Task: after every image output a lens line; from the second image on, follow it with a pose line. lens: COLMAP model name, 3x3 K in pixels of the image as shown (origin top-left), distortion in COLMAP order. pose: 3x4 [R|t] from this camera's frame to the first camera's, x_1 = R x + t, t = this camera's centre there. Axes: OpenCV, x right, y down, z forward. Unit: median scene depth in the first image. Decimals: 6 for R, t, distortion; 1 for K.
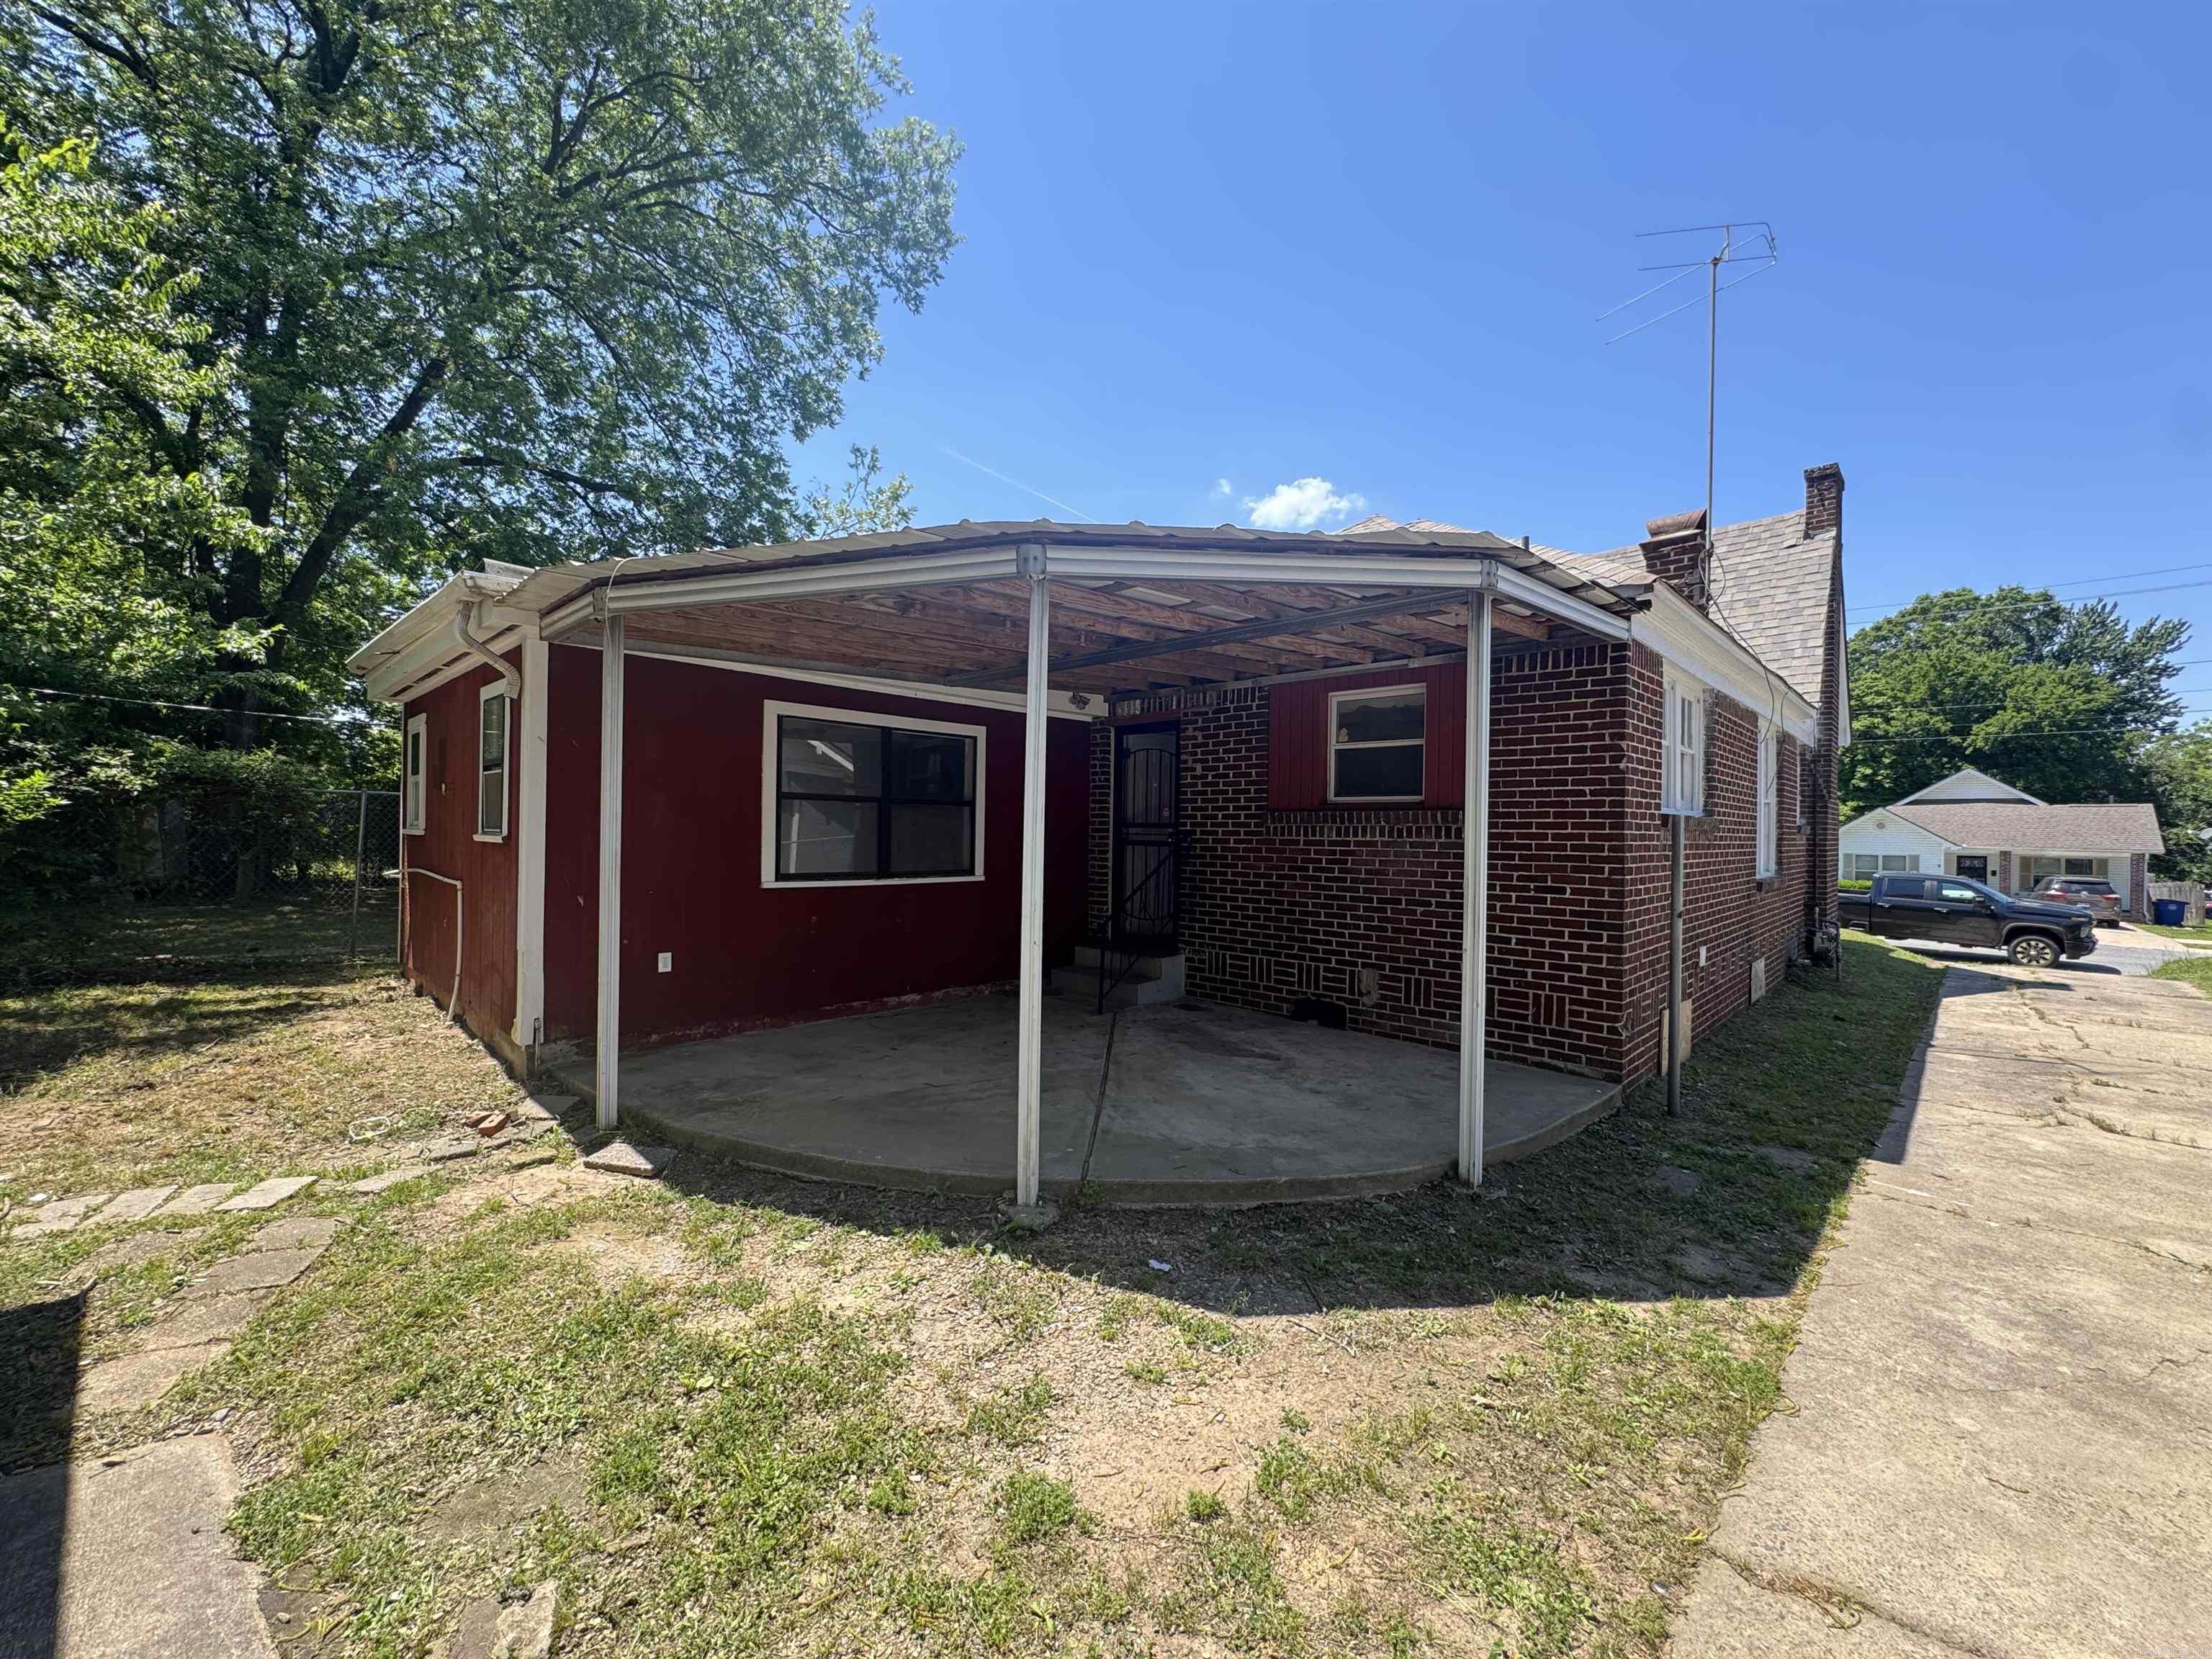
lens RADIAL K [[869.9, 0, 1119.4], [0, 869.9, 836.7], [0, 0, 1]] dist [0.001622, 0.000352]
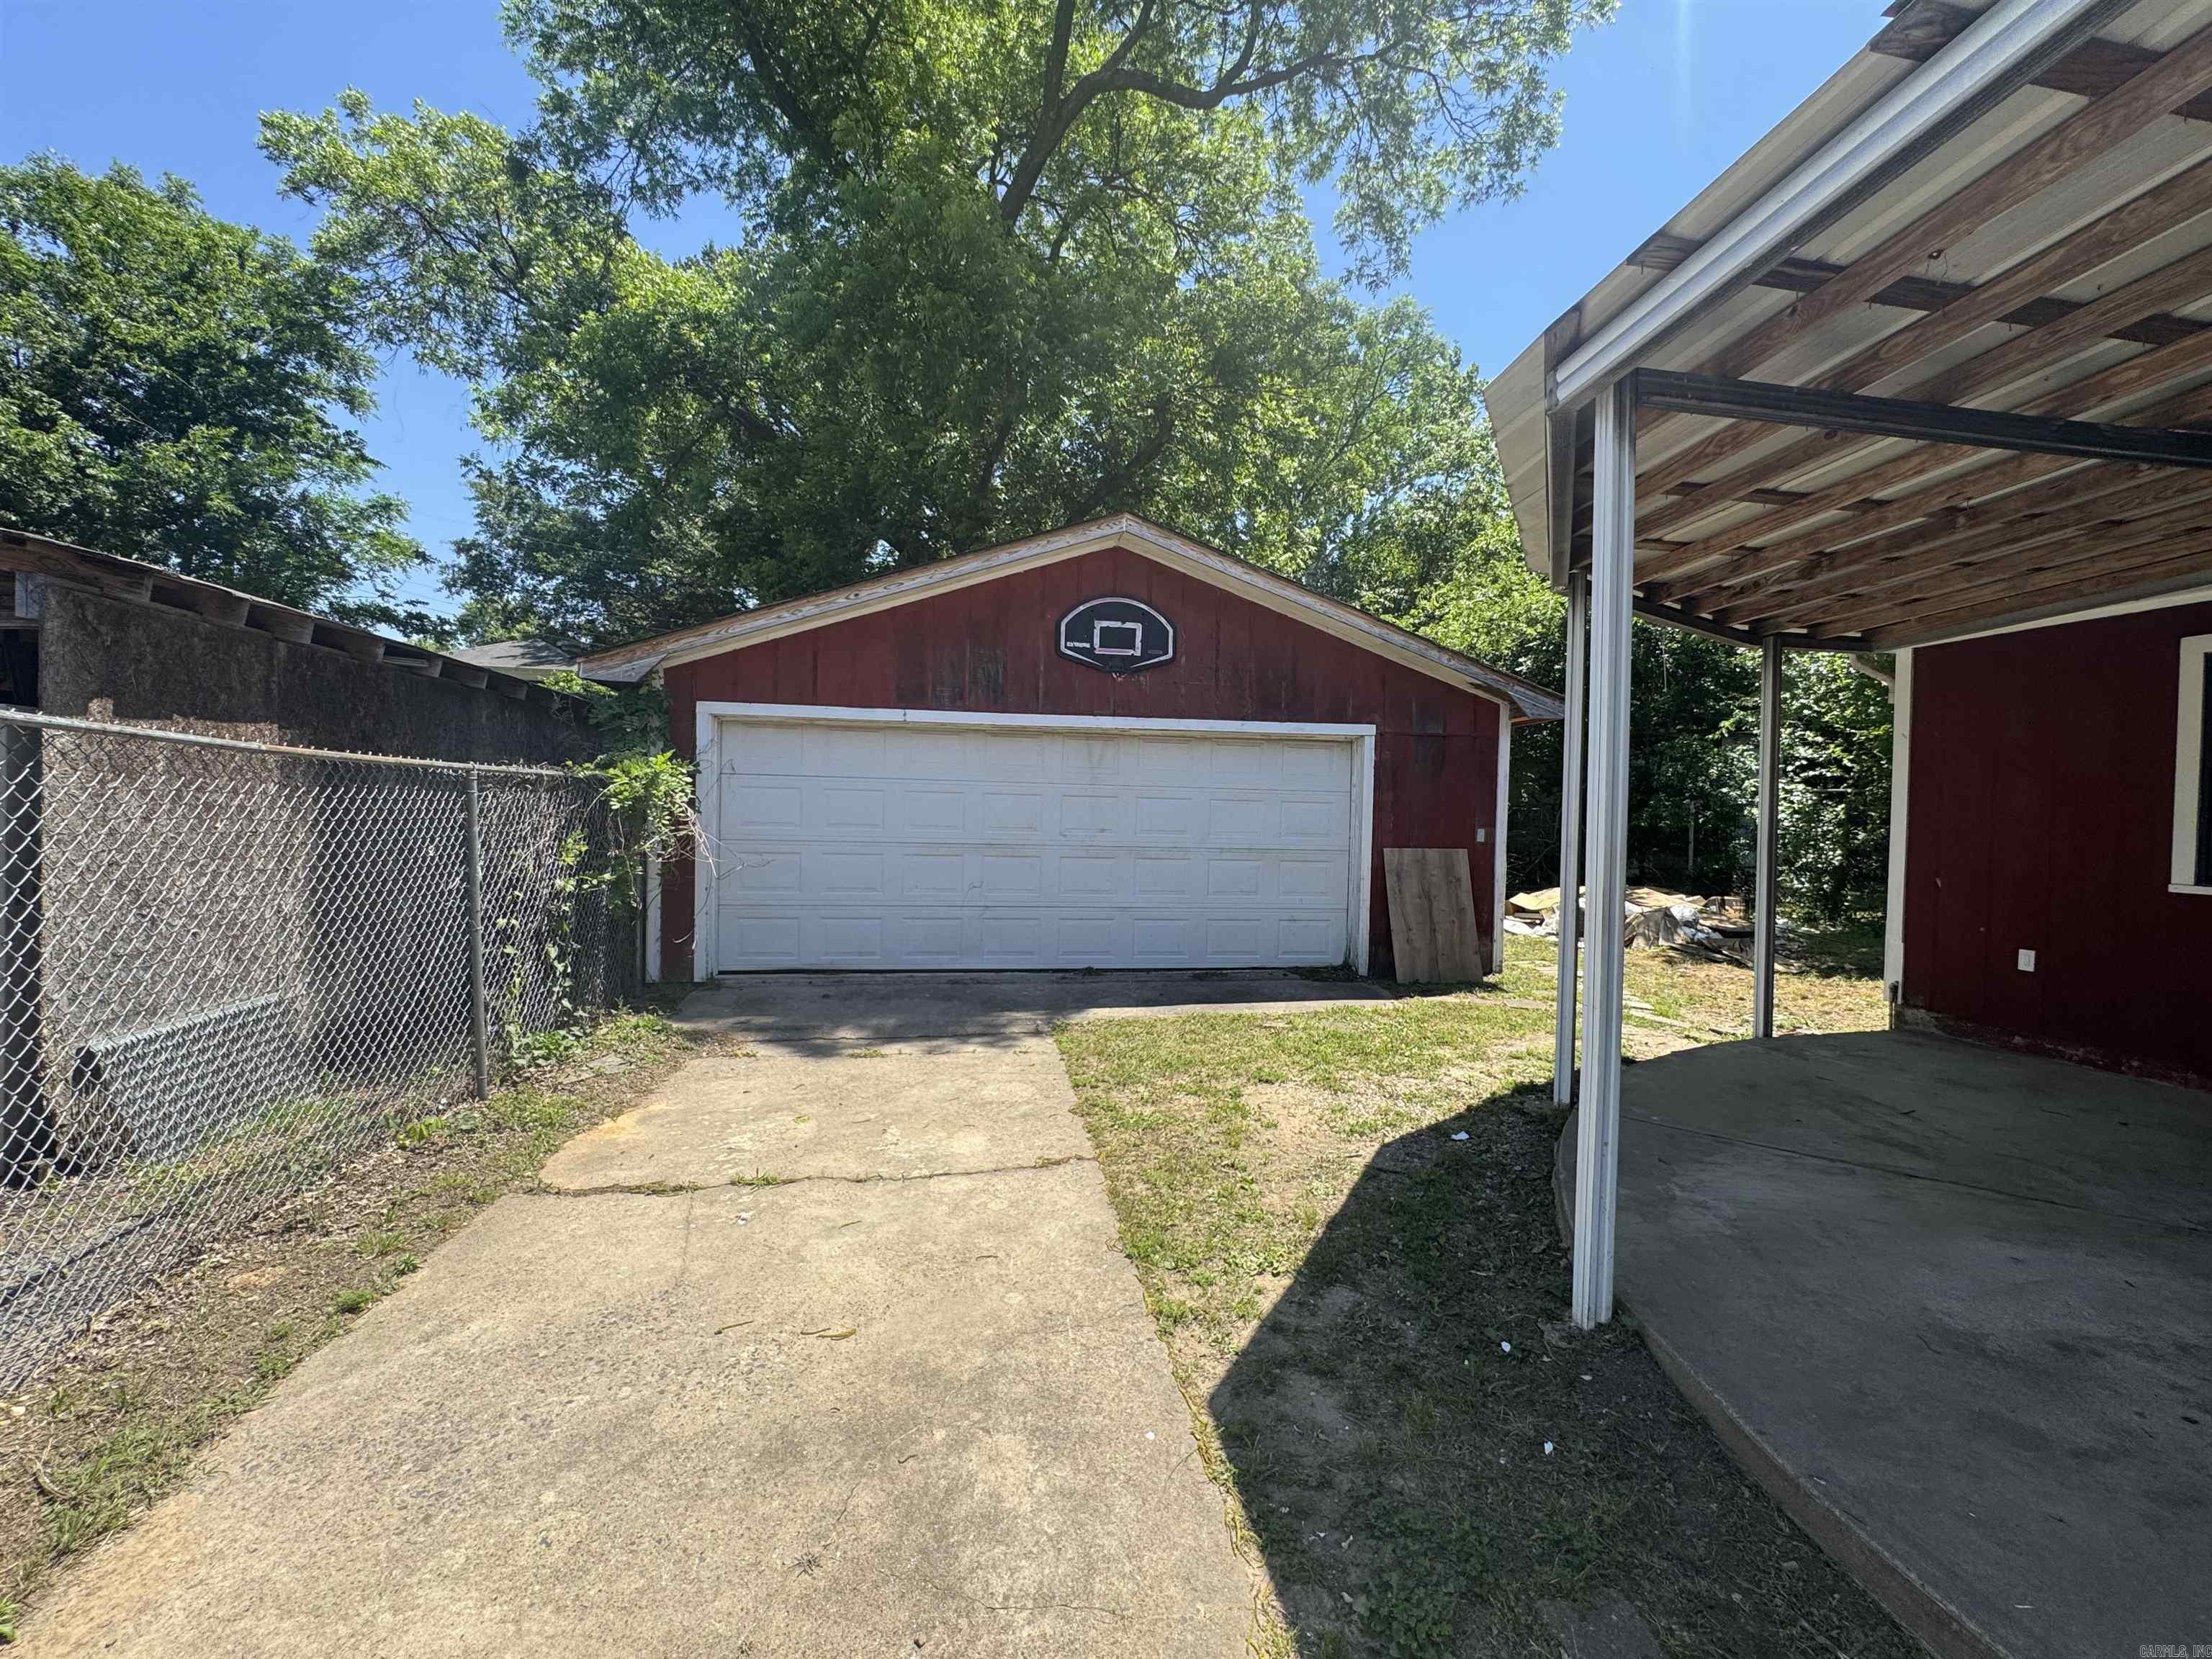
lens RADIAL K [[869.9, 0, 1119.4], [0, 869.9, 836.7], [0, 0, 1]] dist [0.001622, 0.000352]
pose [[-0.575335, -0.006068, -0.817895, 1.483344], [-0.030848, 0.999422, 0.014285, 0.059125], [0.817336, 0.033449, -0.575190, 1.420483]]
